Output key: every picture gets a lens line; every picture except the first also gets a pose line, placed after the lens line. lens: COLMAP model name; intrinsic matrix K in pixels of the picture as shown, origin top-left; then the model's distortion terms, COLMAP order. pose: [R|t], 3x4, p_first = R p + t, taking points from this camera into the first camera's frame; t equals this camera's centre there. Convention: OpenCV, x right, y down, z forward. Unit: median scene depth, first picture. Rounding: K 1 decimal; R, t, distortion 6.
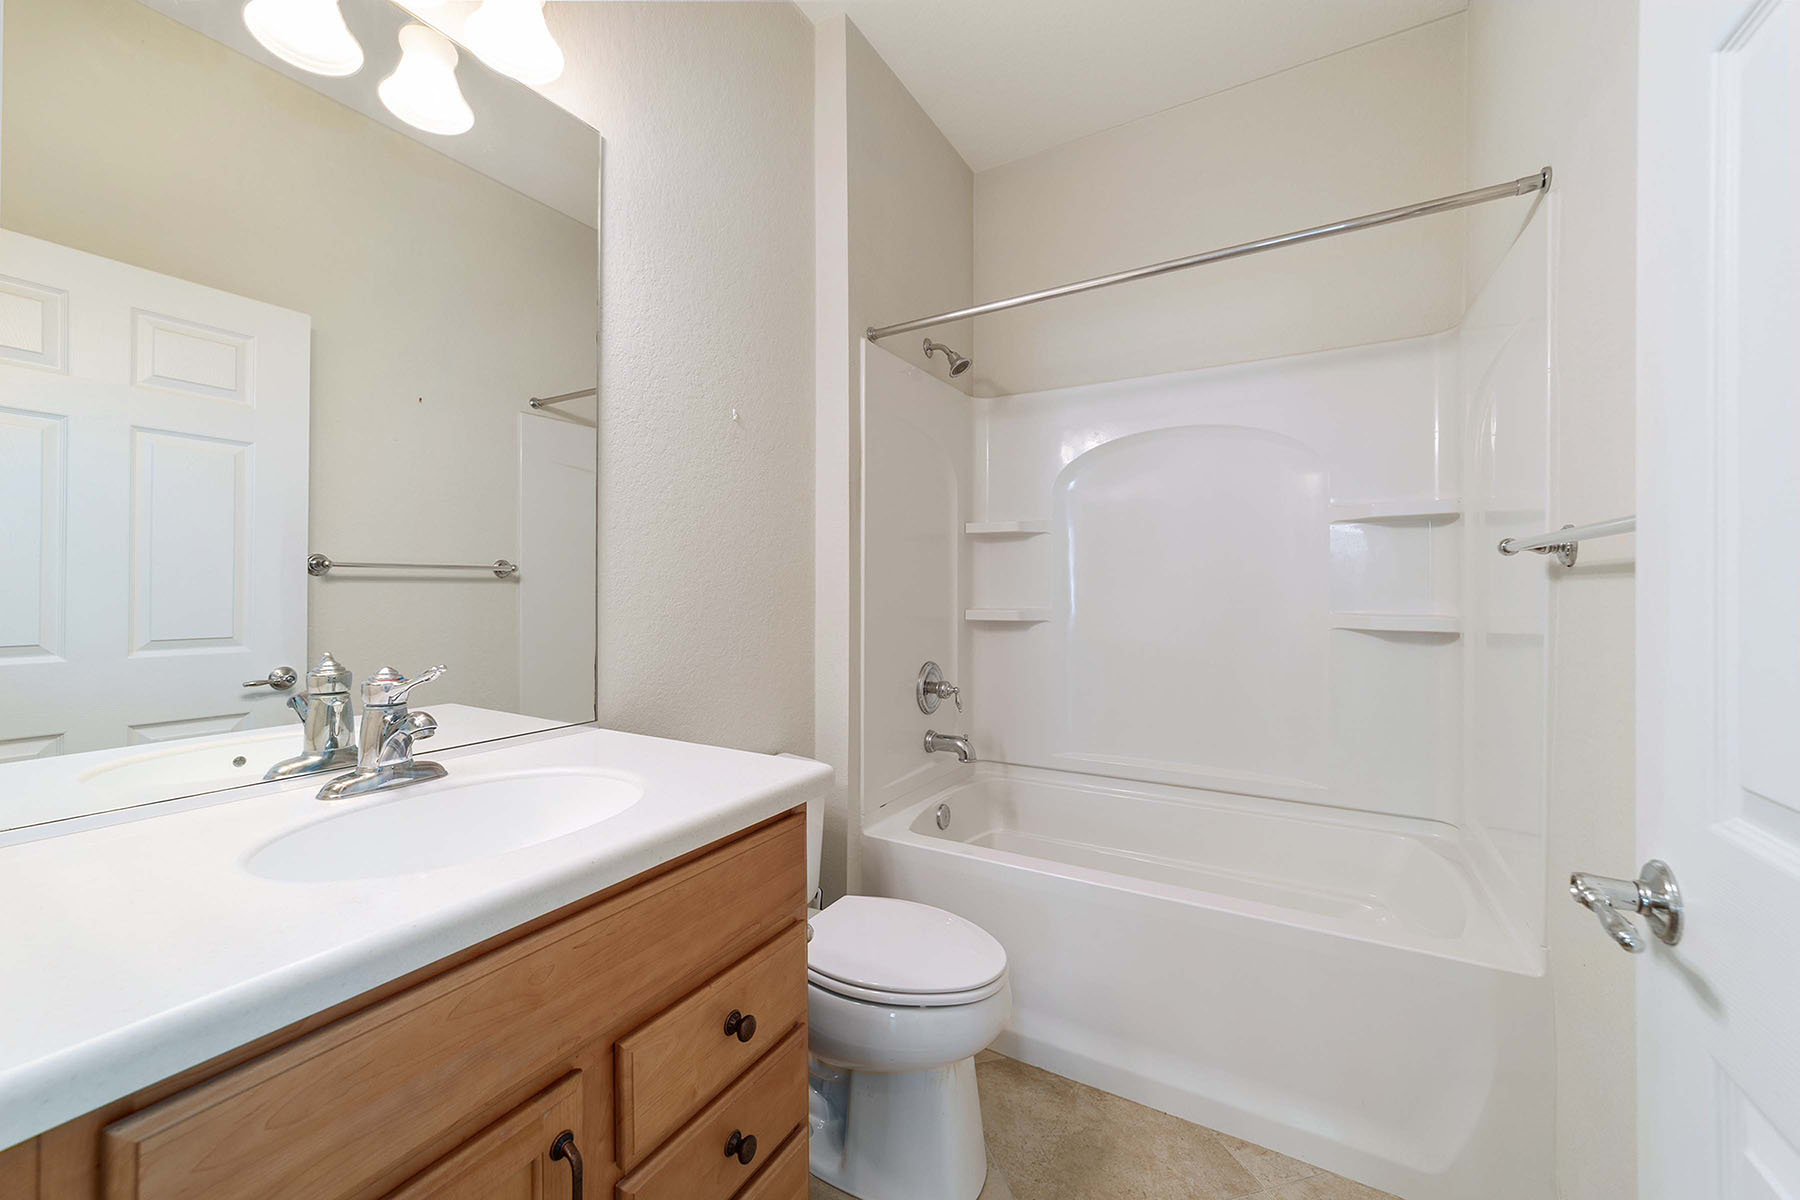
lens RADIAL K [[690.7, 0, 900.0], [0, 690.7, 600.0], [0, 0, 1]] dist [-0.020415, 0.007929]
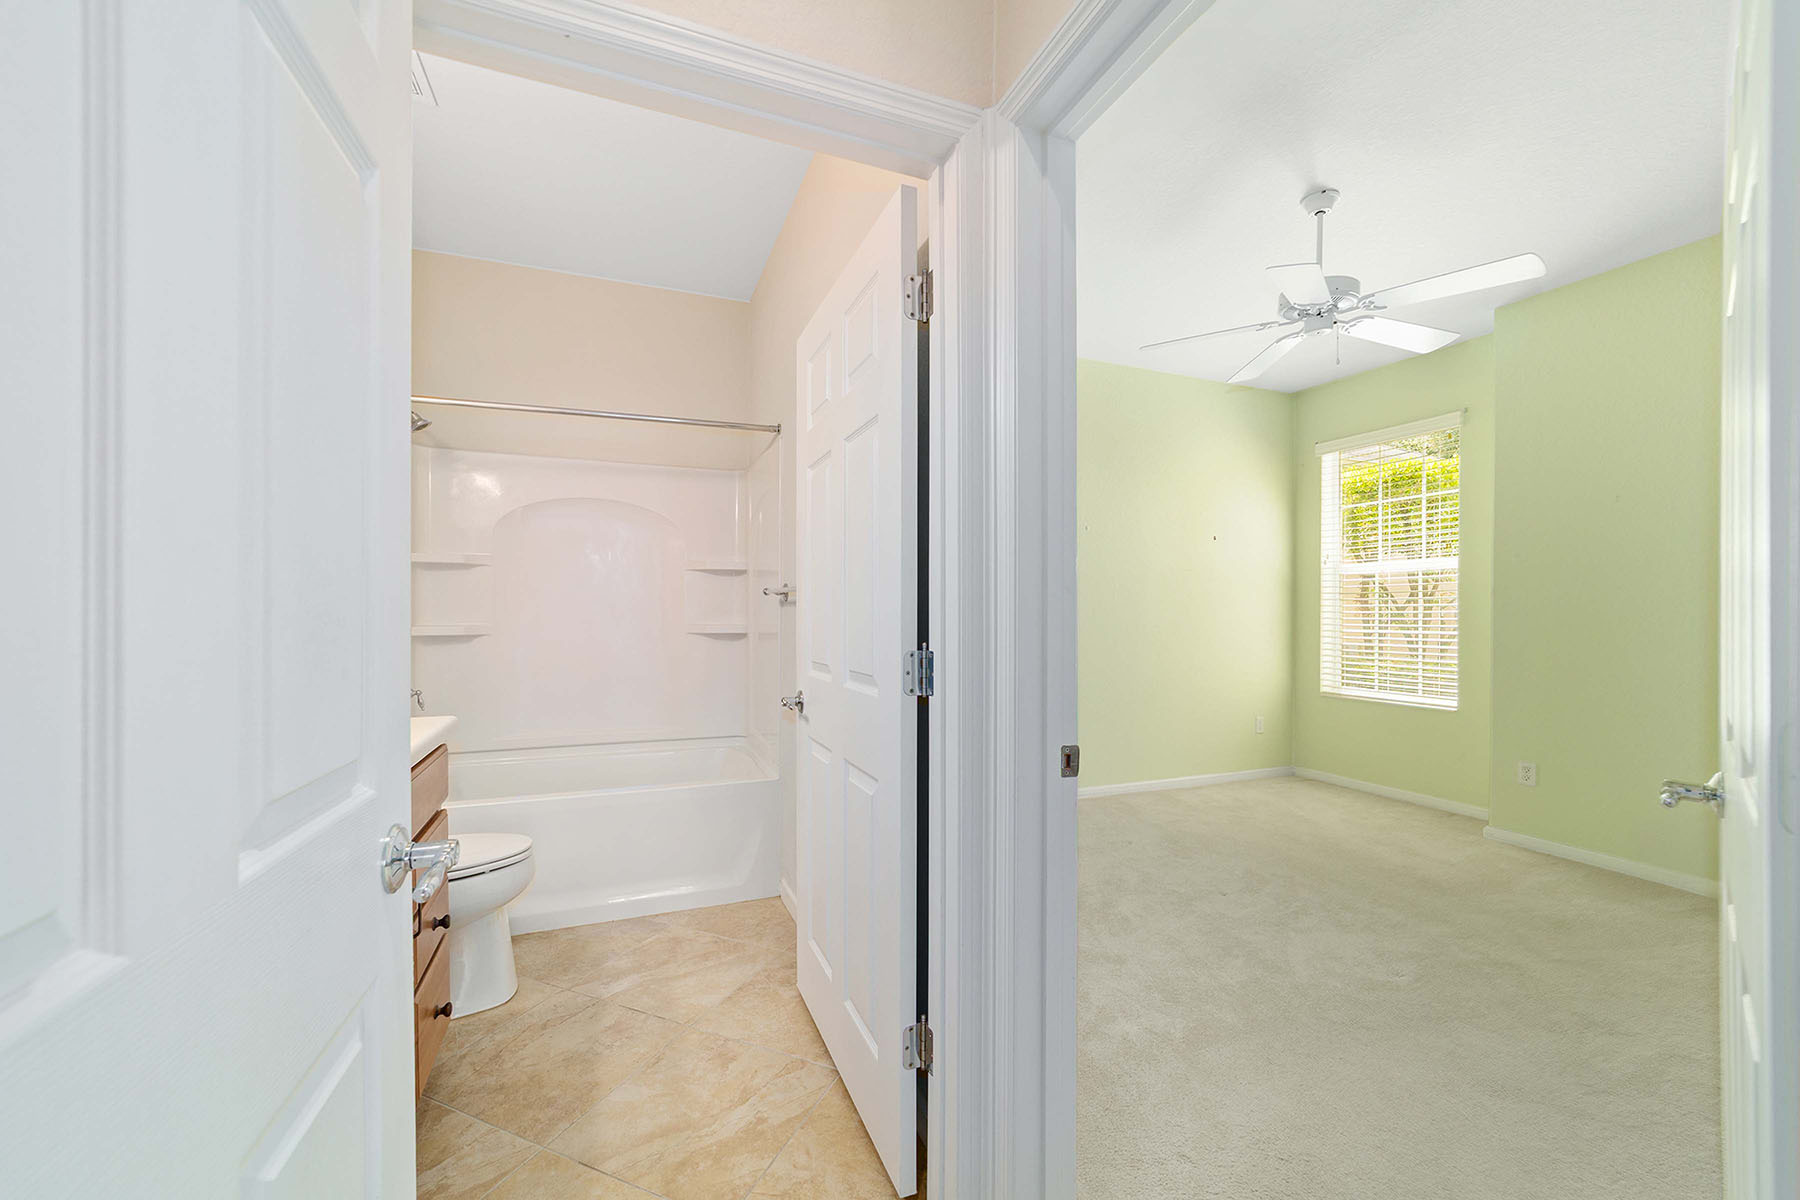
lens RADIAL K [[690.7, 0, 900.0], [0, 690.7, 600.0], [0, 0, 1]] dist [-0.020415, 0.007929]
pose [[0.608708, 0.015849, 0.793236, -0.453700], [0.009202, 0.999592, -0.027034, 0.011347], [-0.793341, 0.023755, 0.608314, -0.515219]]
